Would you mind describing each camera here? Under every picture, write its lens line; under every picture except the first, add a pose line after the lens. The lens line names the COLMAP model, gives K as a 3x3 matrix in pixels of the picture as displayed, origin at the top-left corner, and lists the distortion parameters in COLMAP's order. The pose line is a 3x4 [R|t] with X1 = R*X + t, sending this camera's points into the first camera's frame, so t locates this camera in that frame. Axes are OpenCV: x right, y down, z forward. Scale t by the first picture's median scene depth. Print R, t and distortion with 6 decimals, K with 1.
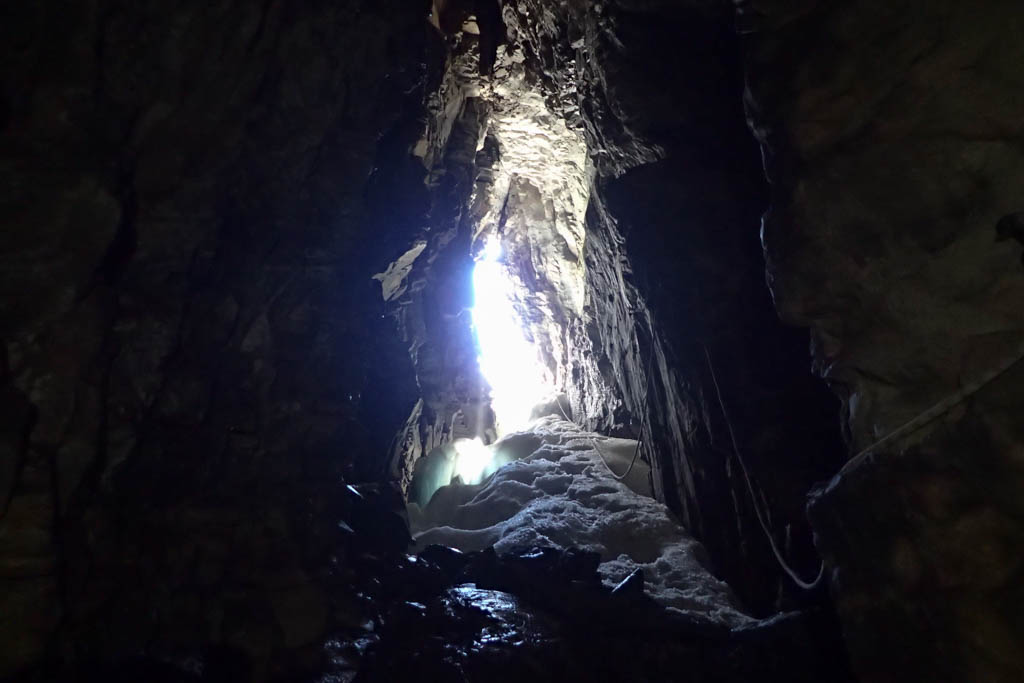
lens RADIAL K [[769.4, 0, 512.6], [0, 769.4, 317.1], [0, 0, 1]] dist [0.007548, -0.008241]
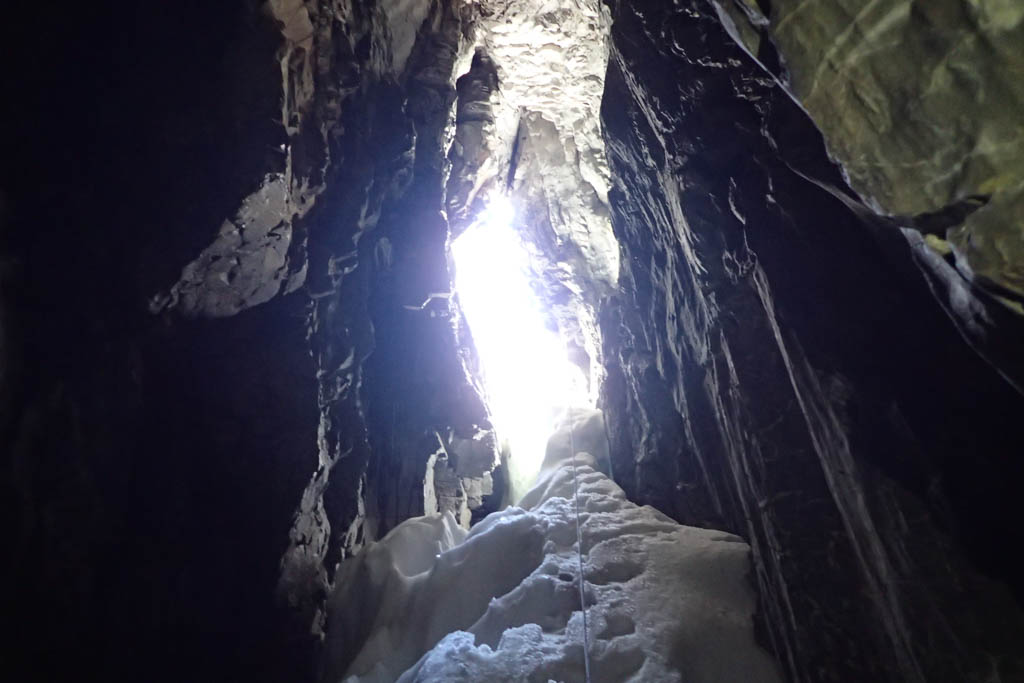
lens RADIAL K [[769.4, 0, 512.6], [0, 769.4, 317.1], [0, 0, 1]] dist [0.007548, -0.008241]
pose [[0.995033, -0.070438, -0.070340, 0.034977], [0.072573, 0.996963, 0.028262, -0.004208], [0.068136, -0.033226, 0.997123, 0.264218]]
